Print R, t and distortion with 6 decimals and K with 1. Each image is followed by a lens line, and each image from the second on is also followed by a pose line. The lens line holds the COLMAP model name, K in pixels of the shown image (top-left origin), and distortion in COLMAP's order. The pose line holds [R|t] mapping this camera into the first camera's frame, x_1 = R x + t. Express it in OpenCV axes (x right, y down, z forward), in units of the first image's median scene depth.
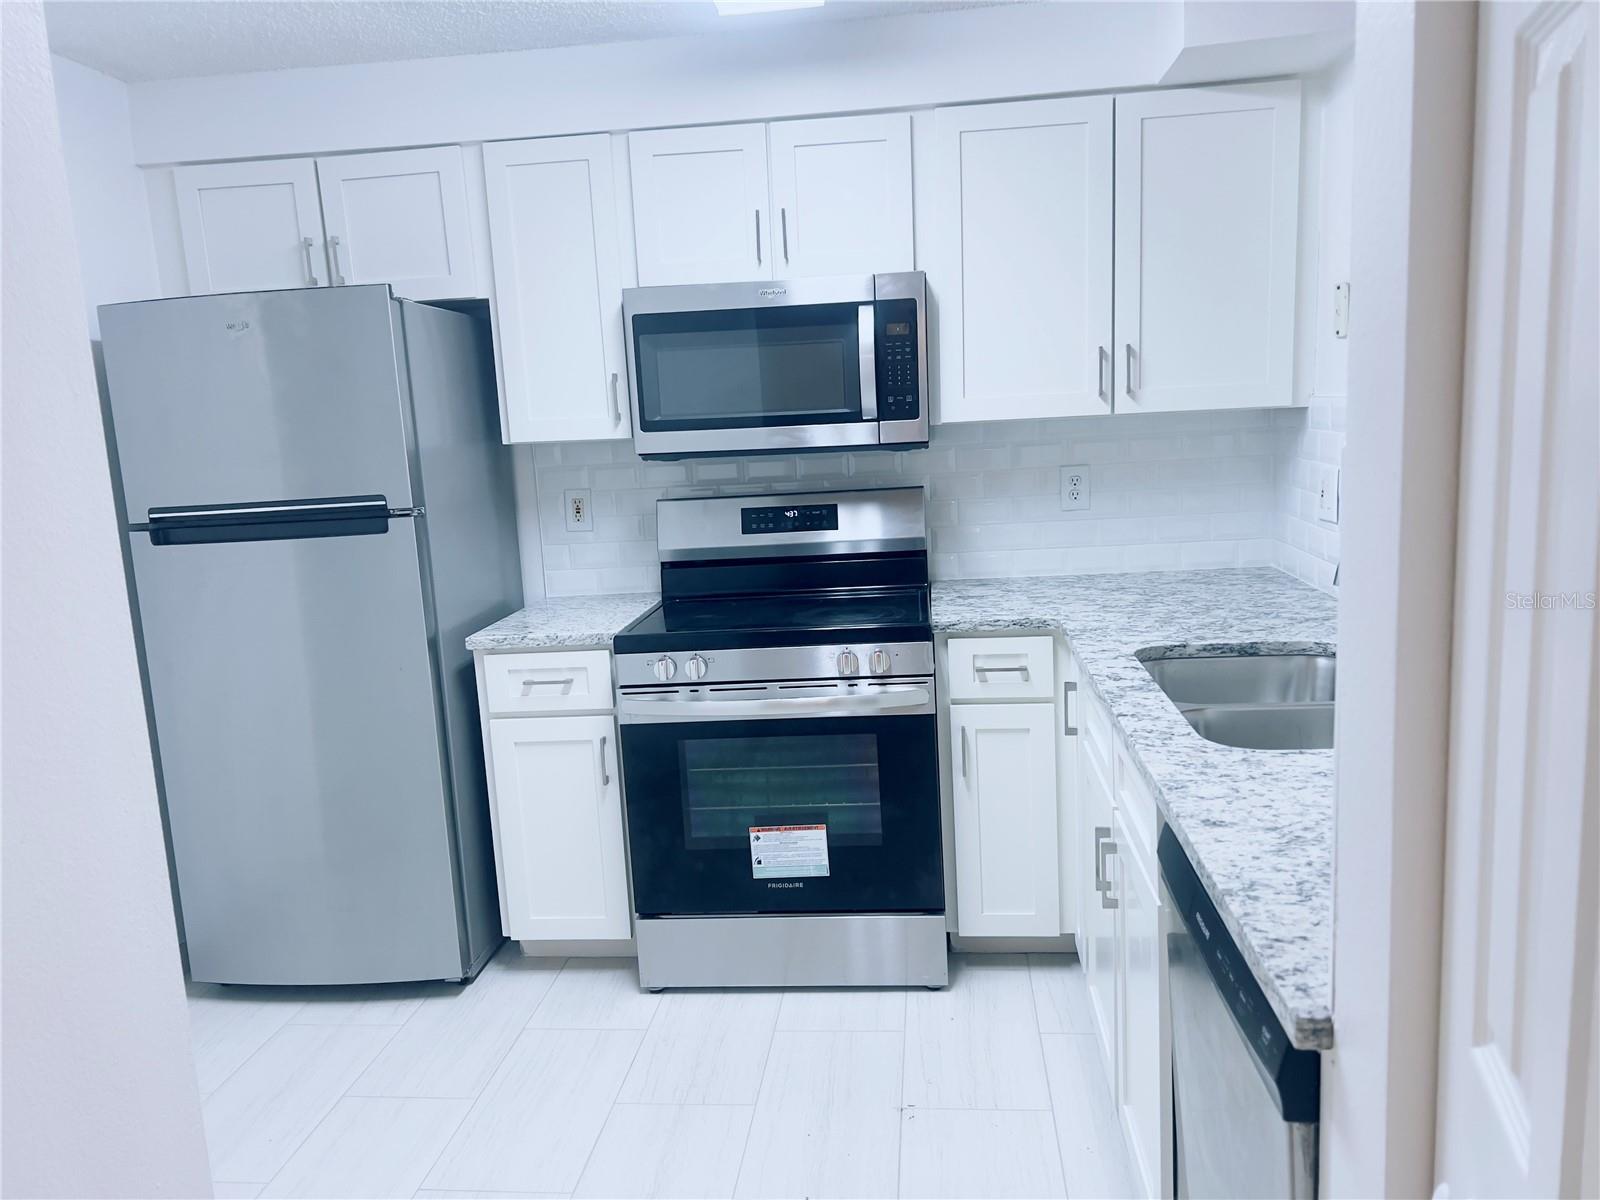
lens RADIAL K [[1196.9, 0, 791.6], [0, 1196.9, 608.7], [0, 0, 1]] dist [0.122881, -0.246870]
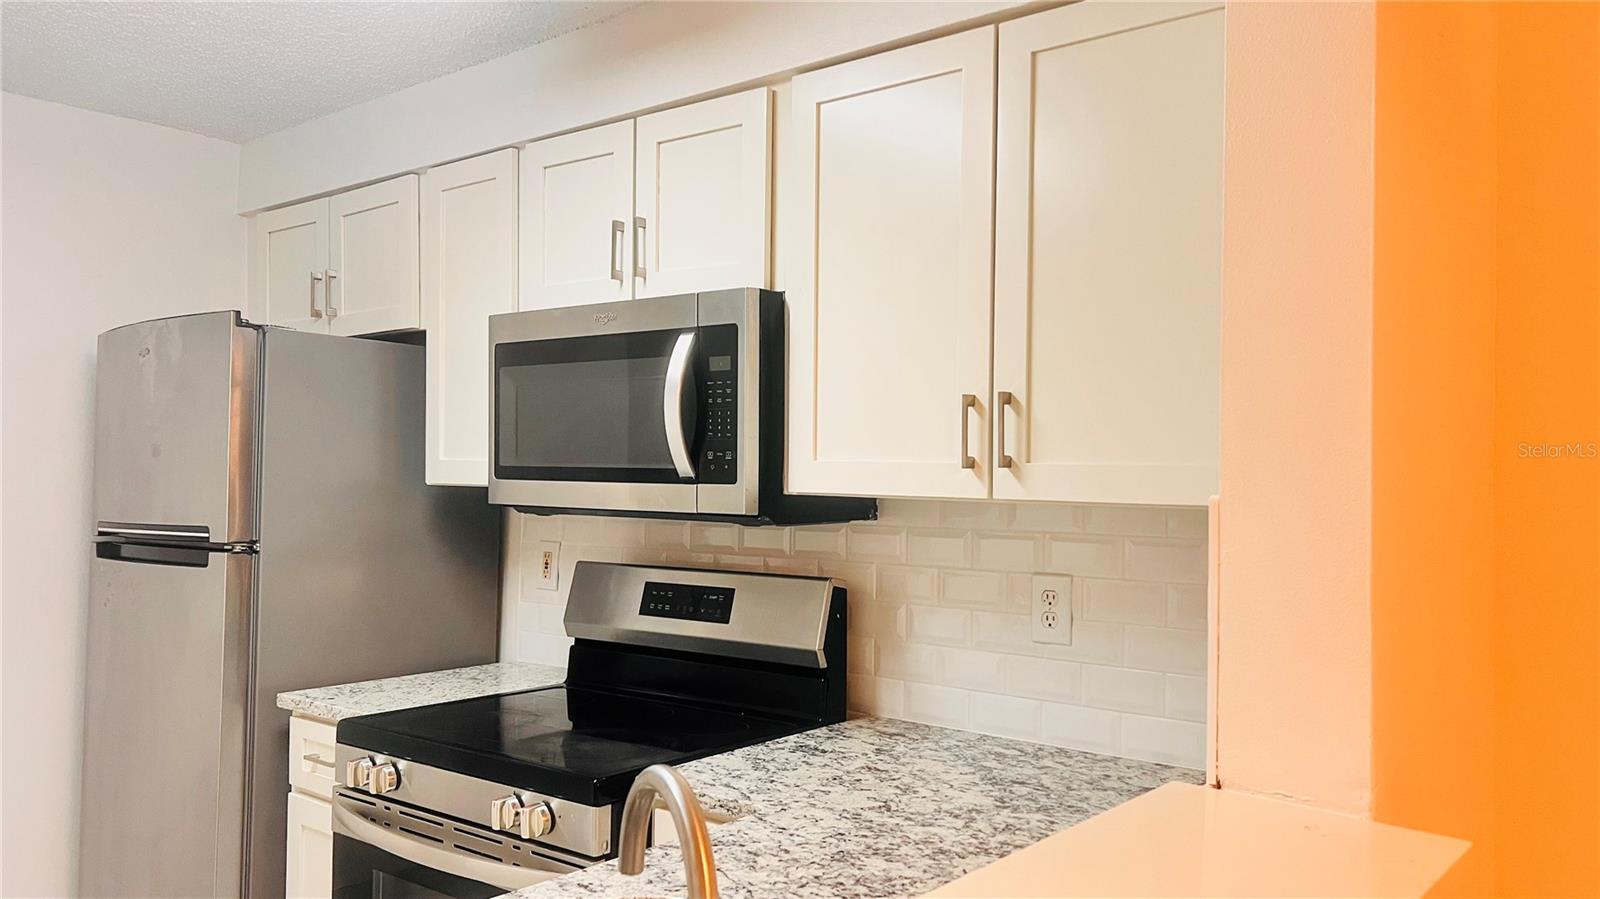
lens RADIAL K [[1207.7, 0, 799.9], [0, 1207.7, 452.5], [0, 0, 1]] dist [0.045482, -0.001679]
pose [[0.832969, 0.051328, -0.550934, 0.540238], [-0.143821, 0.981550, -0.126000, -0.092201], [0.534302, 0.184190, 0.824982, 0.426617]]
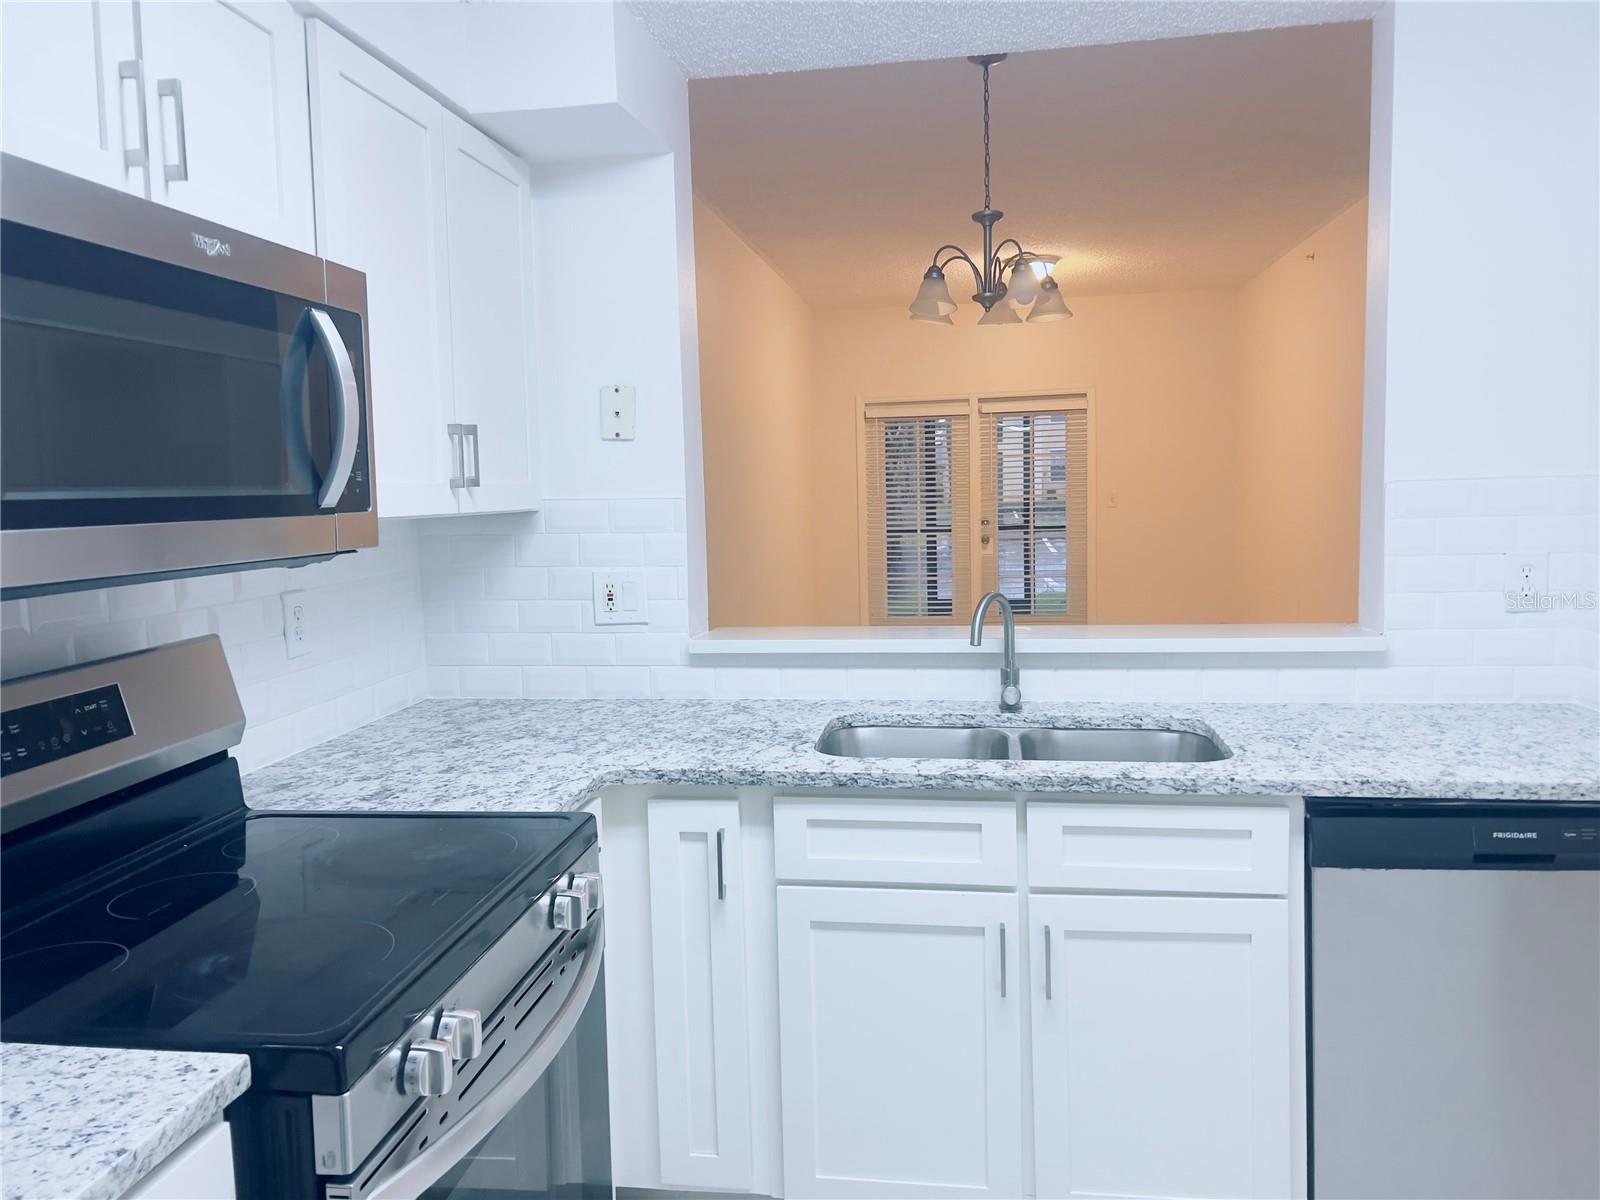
lens RADIAL K [[1206.1, 0, 799.9], [0, 1206.1, 592.9], [0, 0, 1]] dist [0.057250, -0.061454]
pose [[0.043057, -0.042565, 0.998165, -0.497948], [0.190497, 0.981112, 0.033620, -0.098508], [-0.980743, 0.188700, 0.050352, 0.775964]]
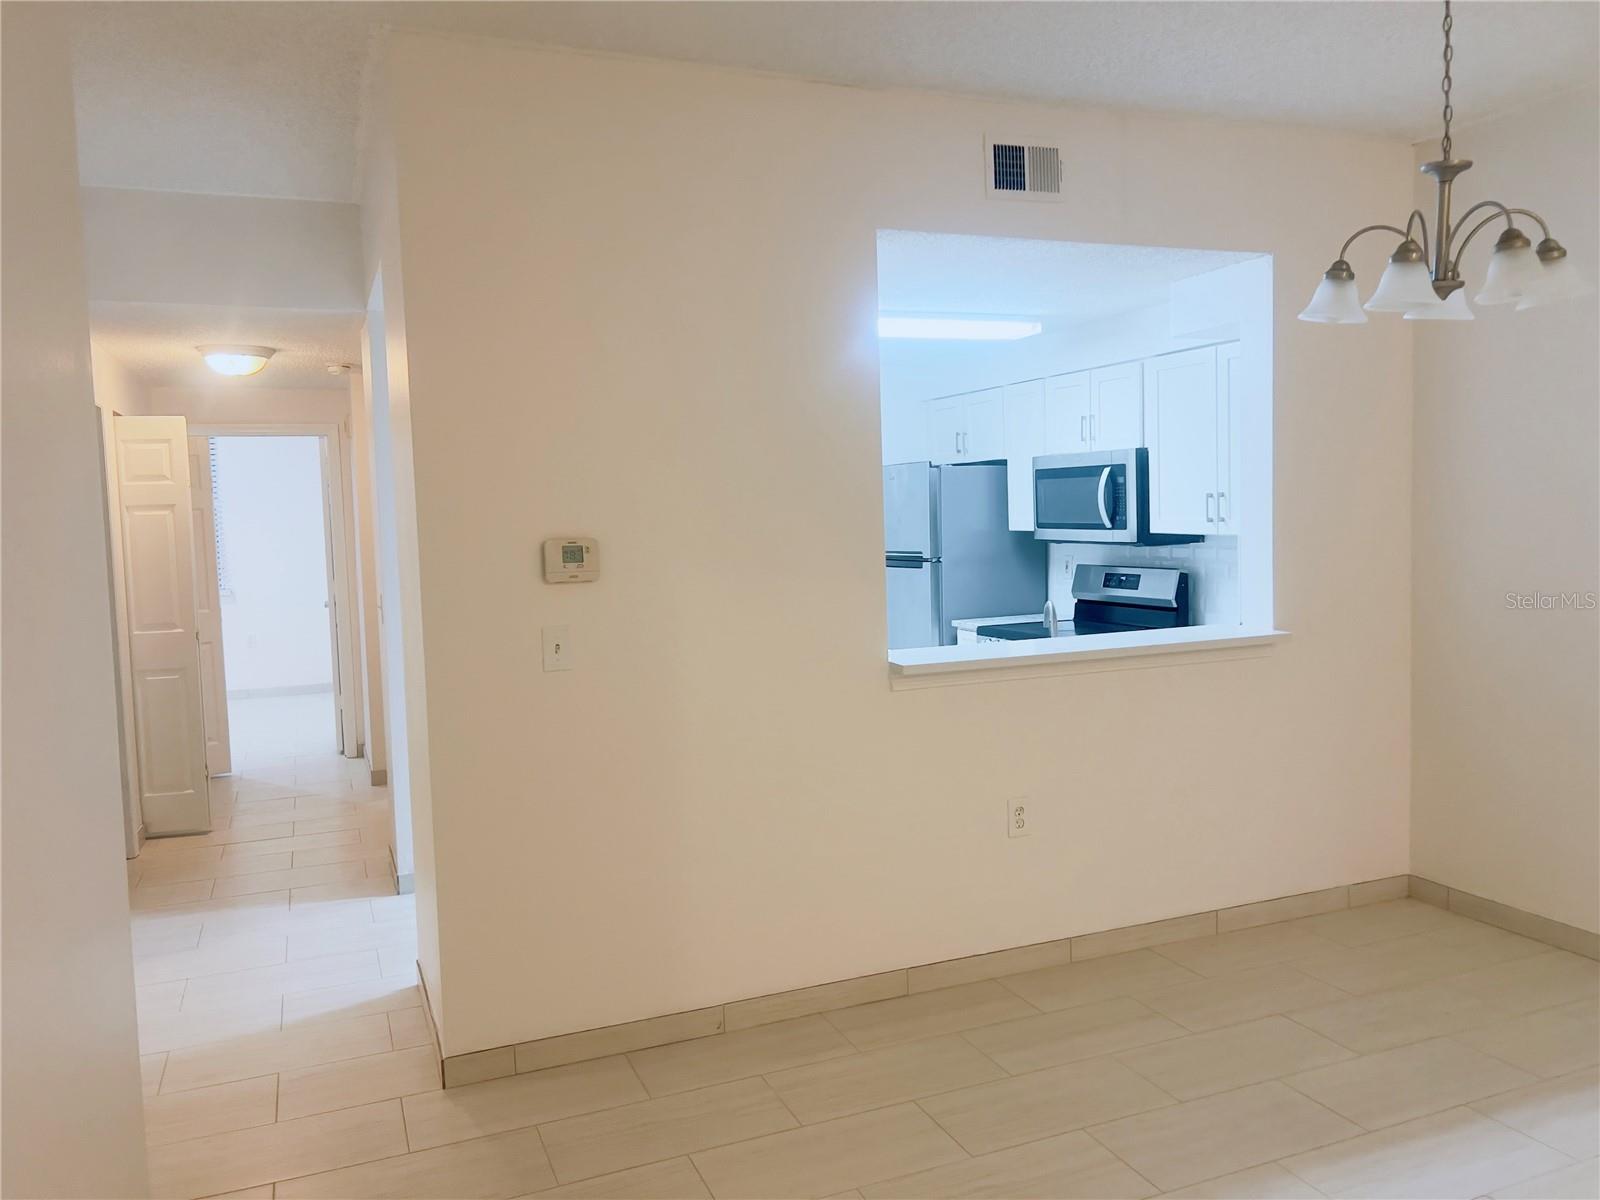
lens RADIAL K [[1198.5, 0, 778.4], [0, 1198.5, 582.5], [0, 0, 1]] dist [0.064365, -0.073202]
pose [[0.457013, 0.093904, -0.884489, 1.452547], [-0.138907, 0.989745, 0.033306, -0.070303], [0.878547, 0.107641, 0.465370, -0.260320]]
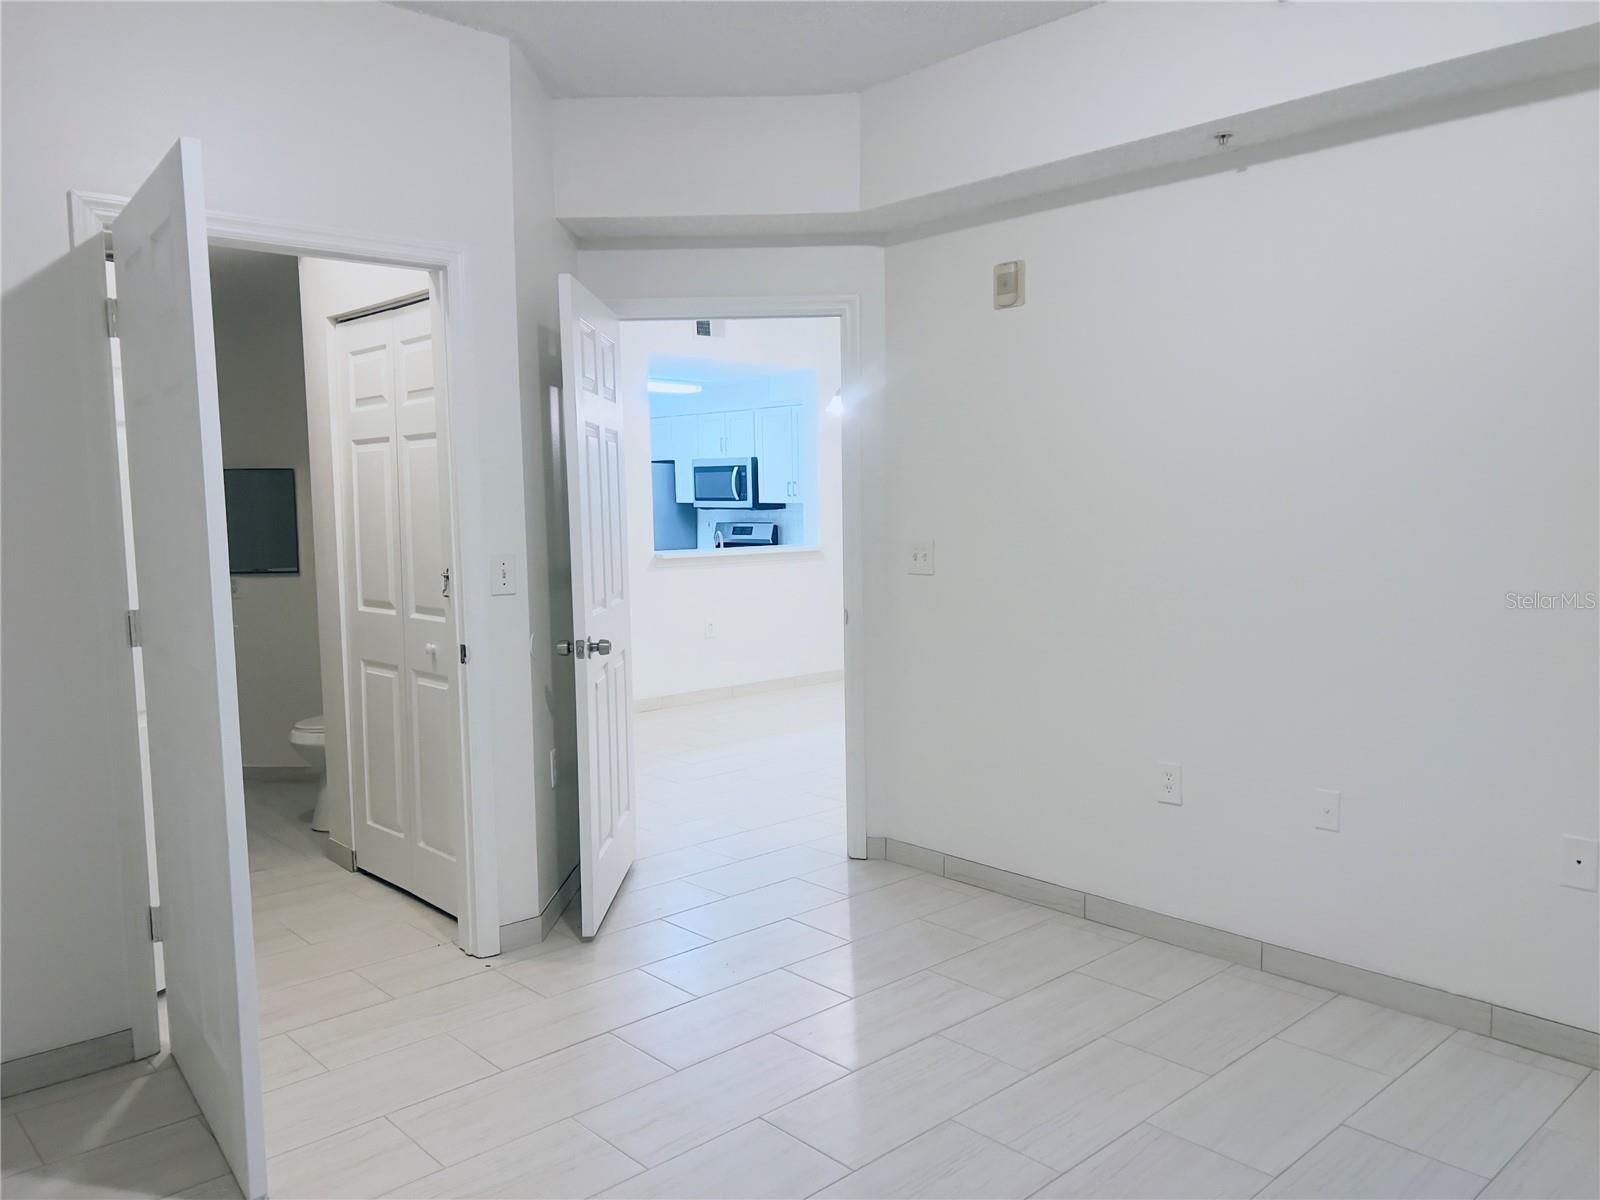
lens RADIAL K [[1197.4, 0, 809.5], [0, 1197.4, 609.8], [0, 0, 1]] dist [0.140793, -0.280496]
pose [[0.750242, 0.106651, -0.652504, 2.423792], [-0.135016, 0.990821, 0.006709, 0.092348], [0.647230, 0.083065, 0.757755, -1.356584]]
